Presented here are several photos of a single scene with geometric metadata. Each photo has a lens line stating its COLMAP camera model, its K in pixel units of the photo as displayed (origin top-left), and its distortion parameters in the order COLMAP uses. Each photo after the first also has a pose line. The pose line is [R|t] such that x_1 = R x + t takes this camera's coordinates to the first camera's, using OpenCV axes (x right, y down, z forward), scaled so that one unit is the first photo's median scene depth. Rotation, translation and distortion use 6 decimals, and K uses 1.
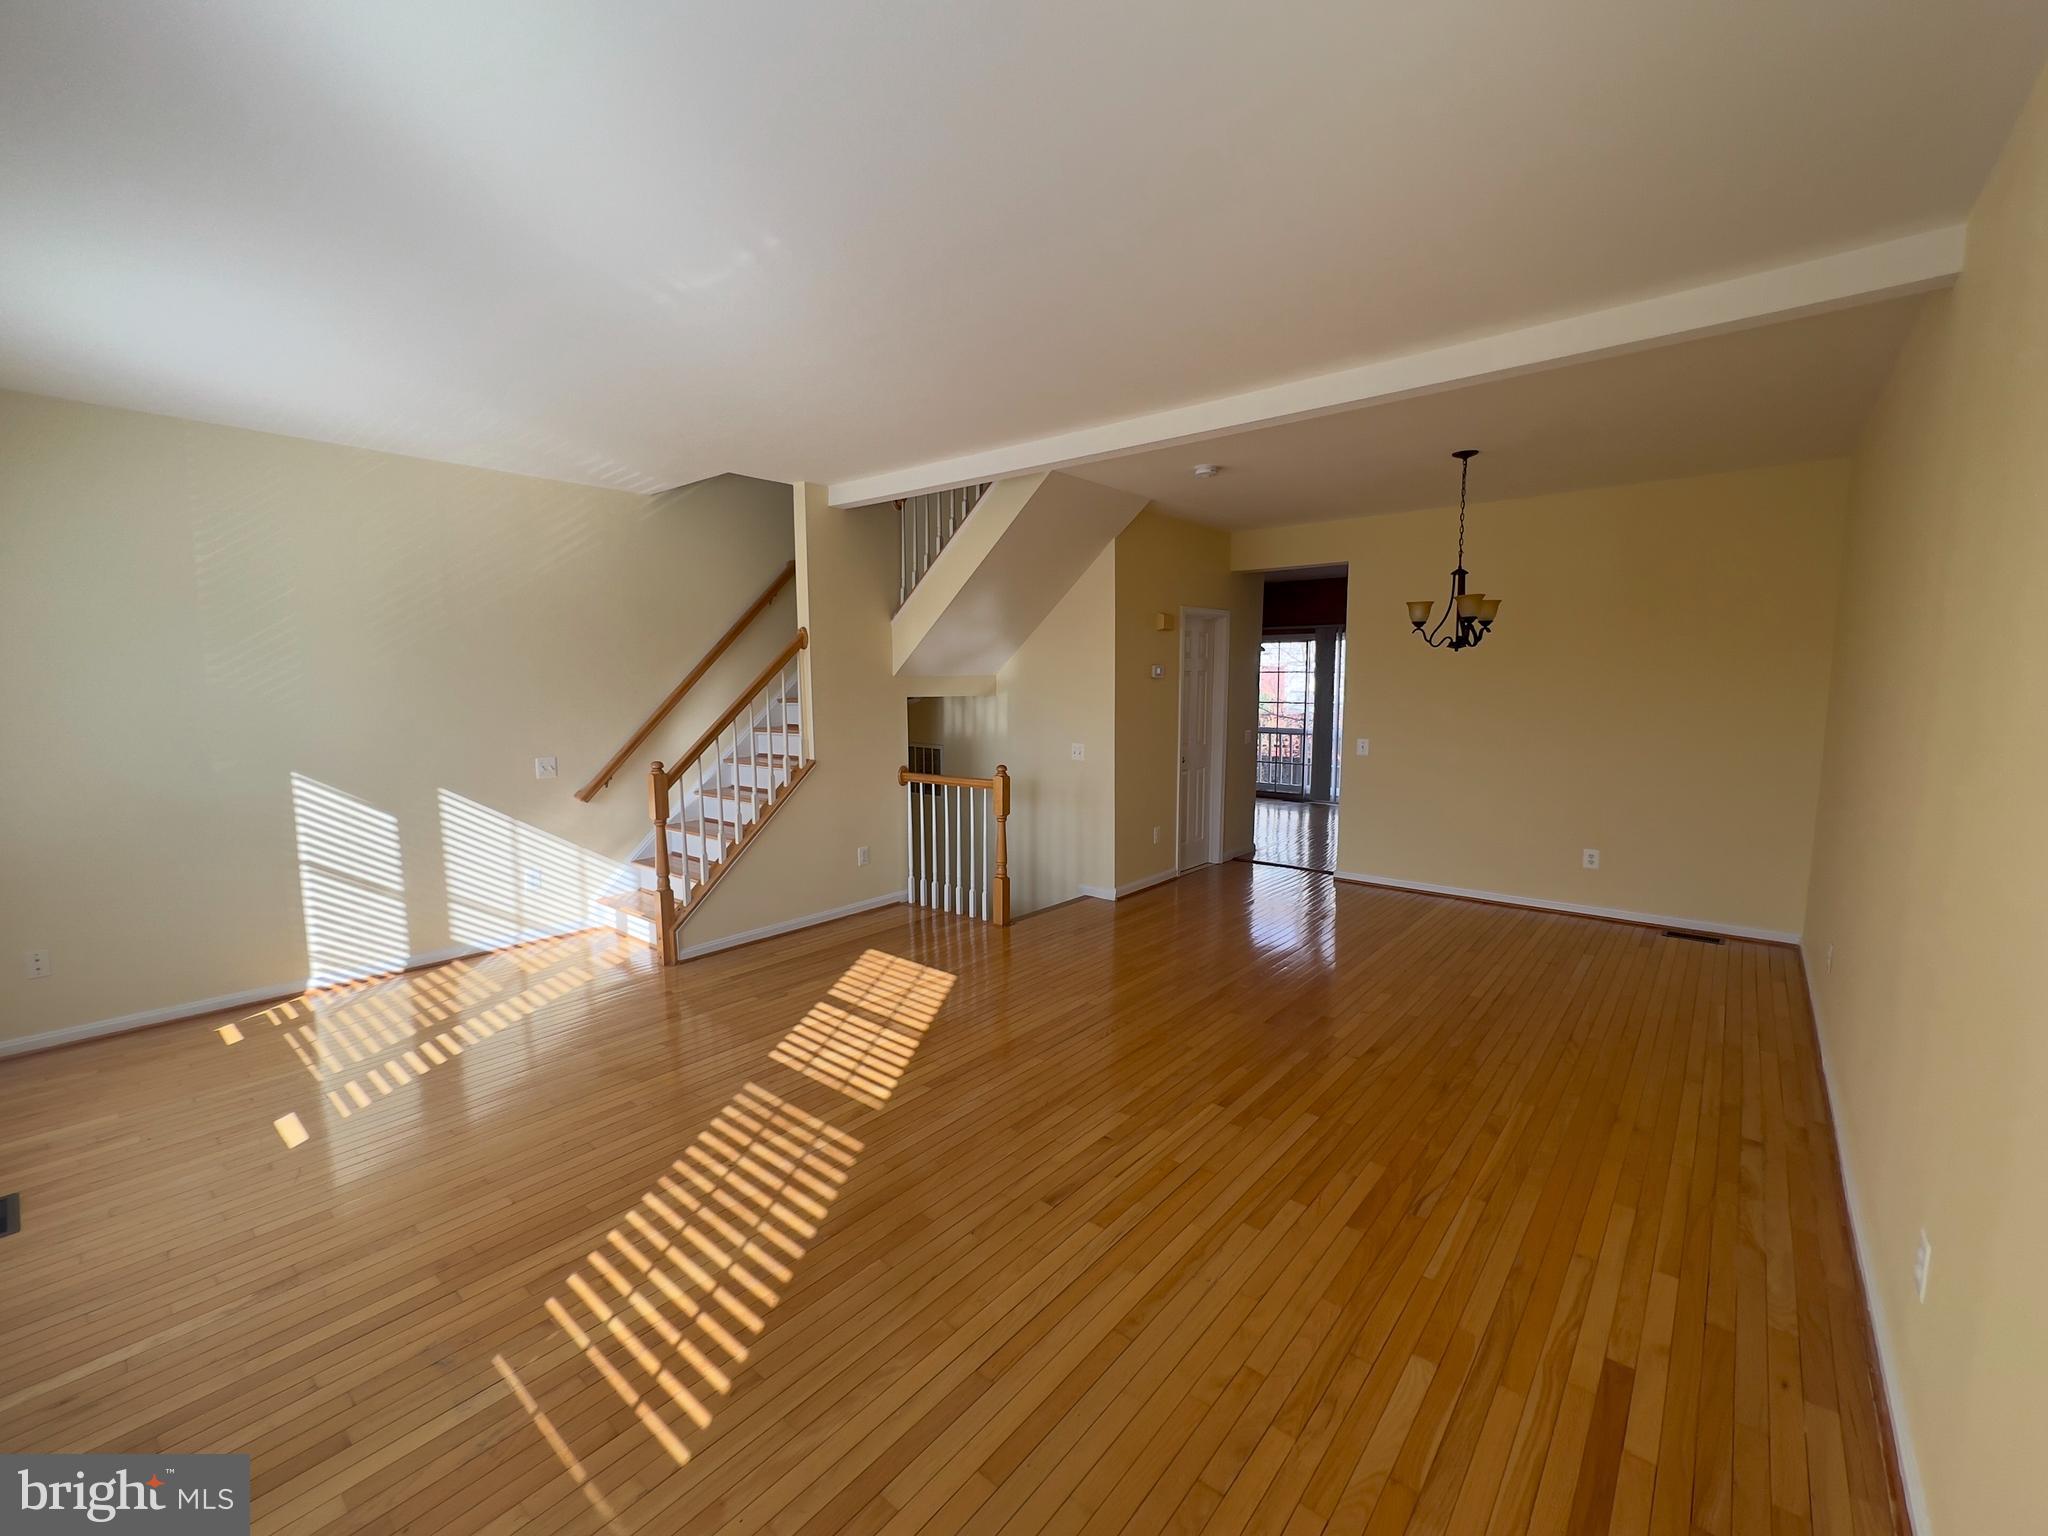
lens RADIAL K [[859.2, 0, 1009.5], [0, 859.2, 768.2], [0, 0, 1]] dist [0.000186, 0.000740]
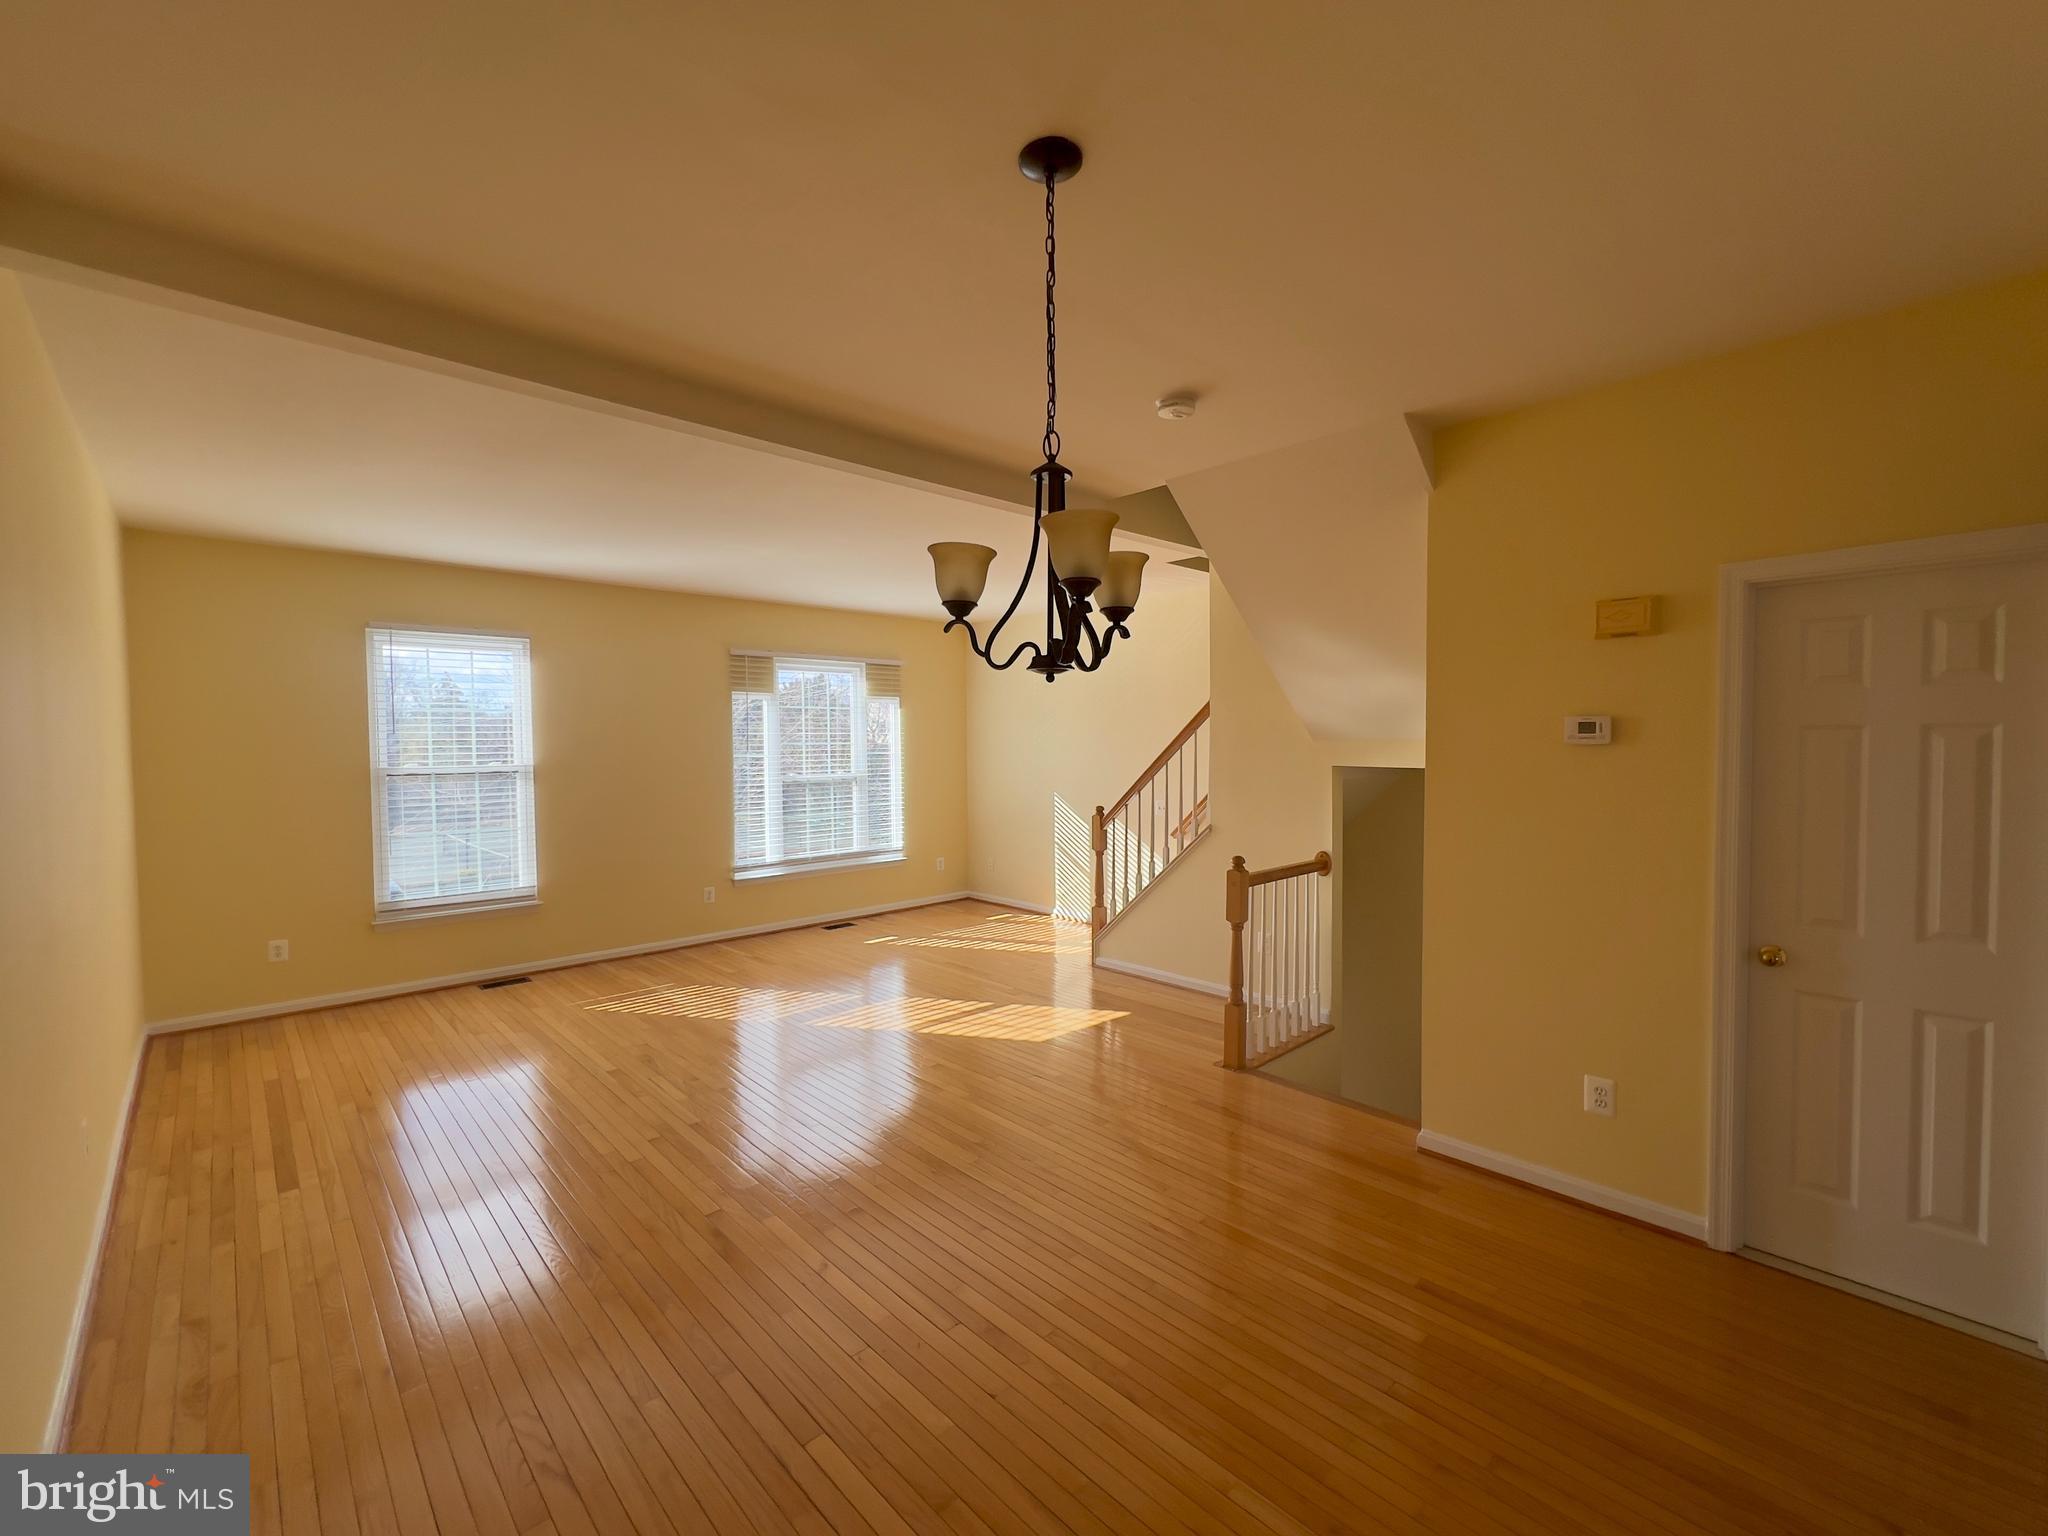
lens RADIAL K [[859.2, 0, 1017.6], [0, 859.2, 771.4], [0, 0, 1]] dist [0.000186, 0.000740]
pose [[-0.112291, 0.039427, -0.992893, 1.327658], [-0.098498, 0.993850, 0.050604, -0.166011], [0.988782, 0.103480, -0.107717, 1.530986]]
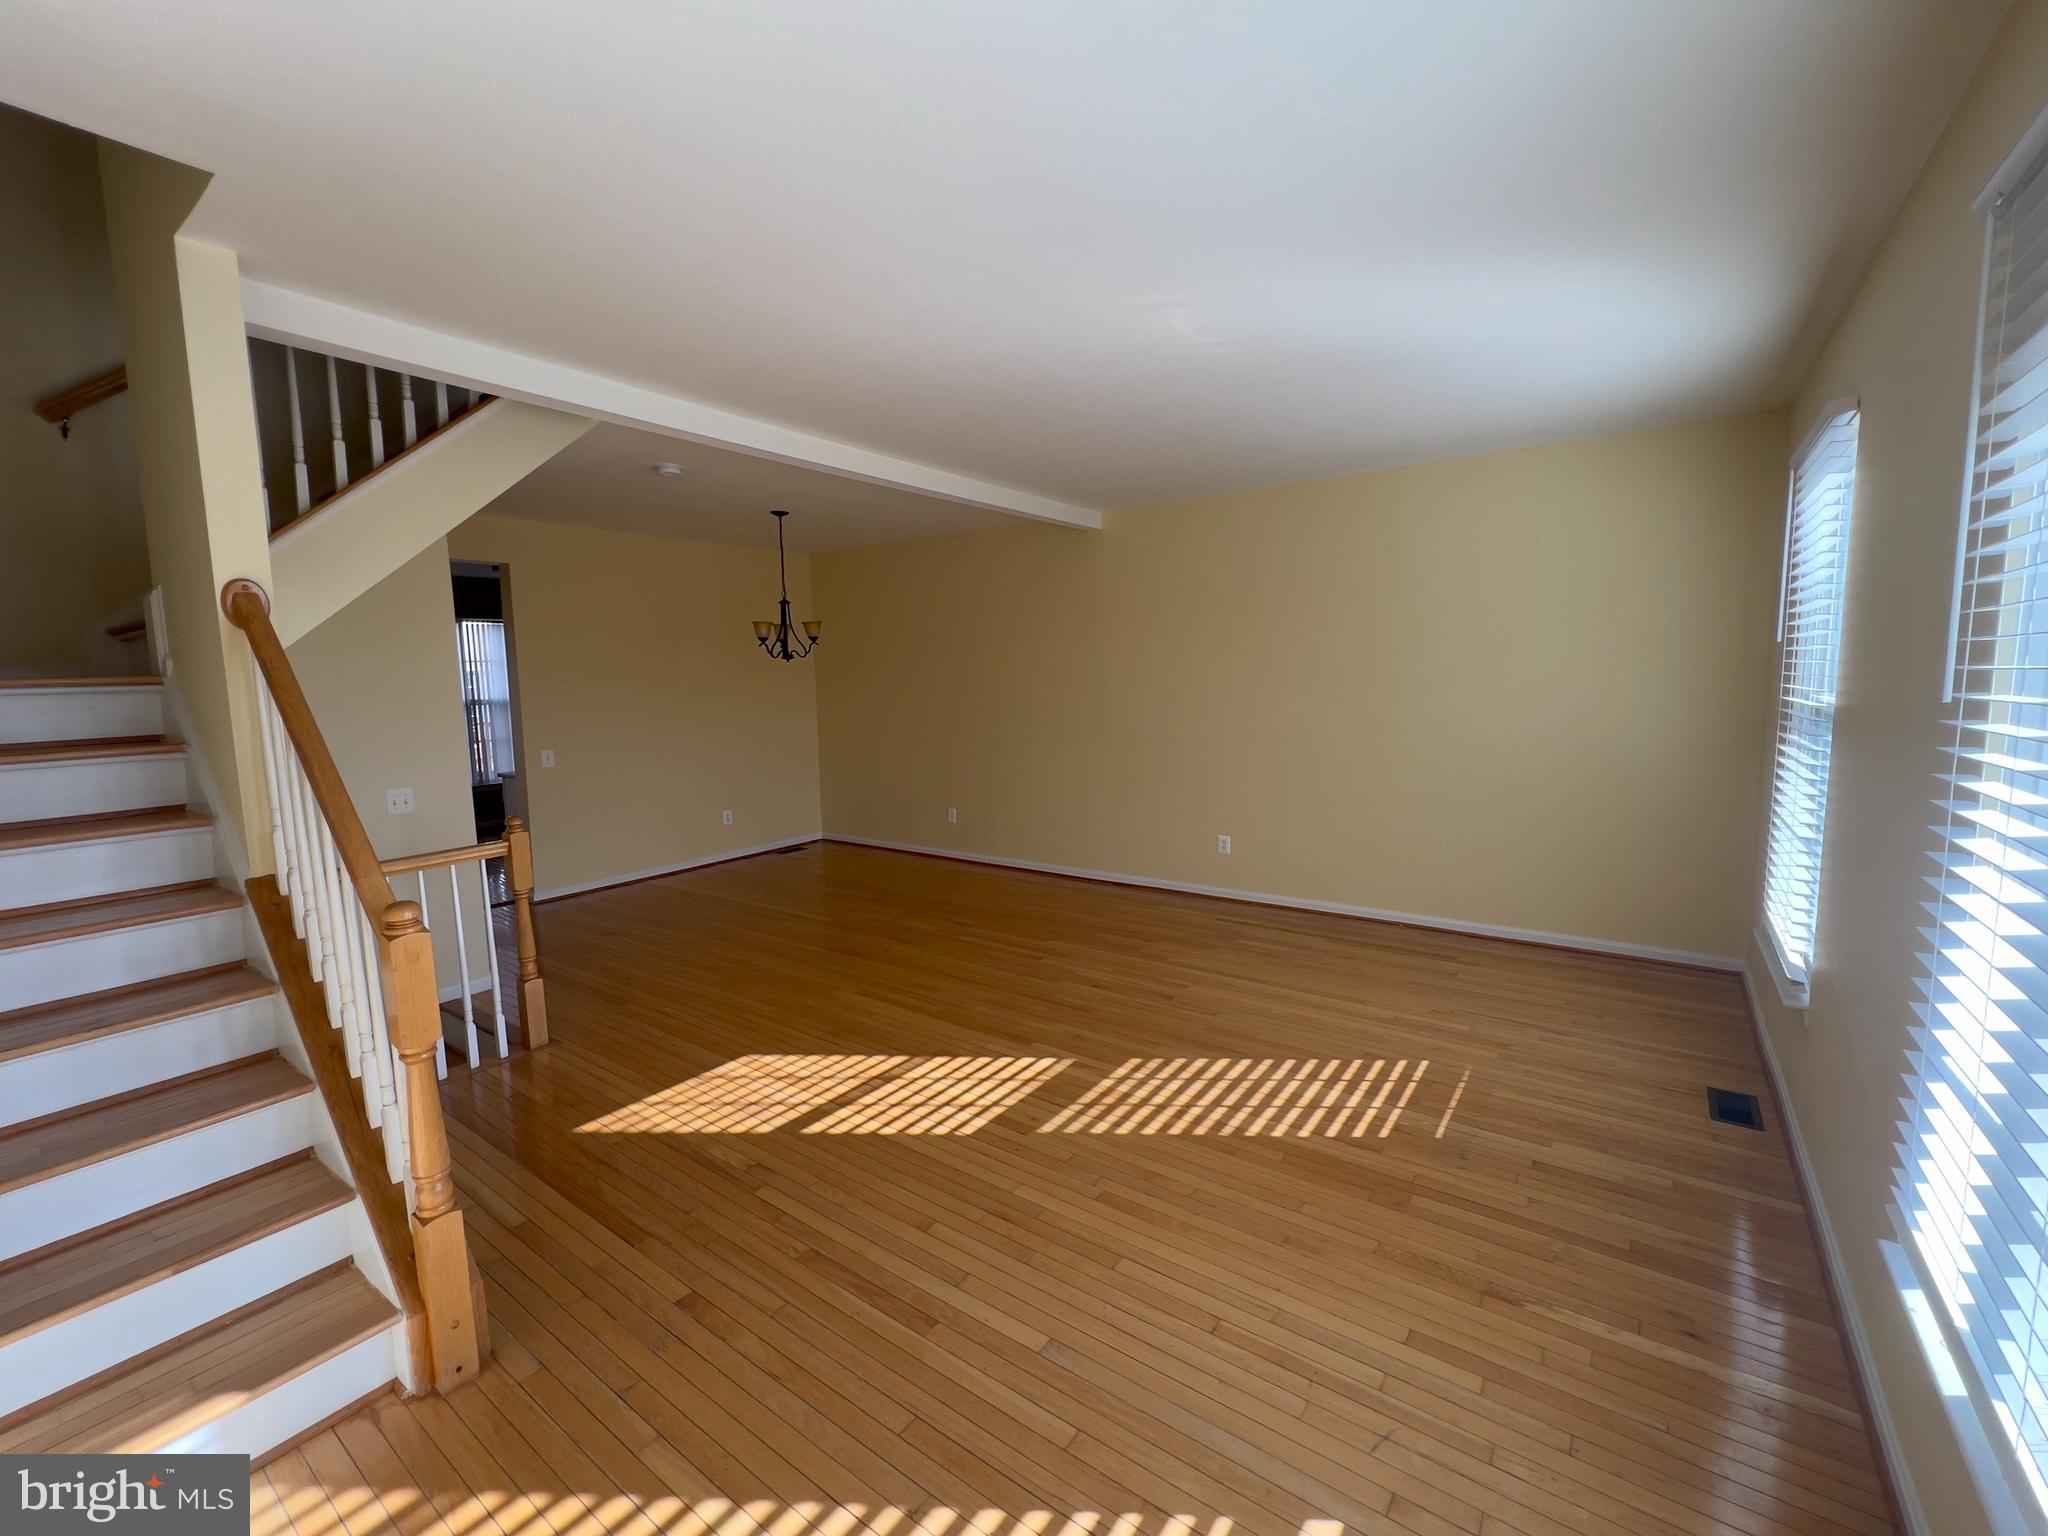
lens RADIAL K [[859.2, 0, 1033.7], [0, 859.2, 769.1], [0, 0, 1]] dist [0.000186, 0.000740]
pose [[-0.089381, -0.105485, 0.990396, -1.243374], [0.128722, 0.984813, 0.116507, -0.116313], [-0.987645, 0.137899, -0.074445, 1.107905]]
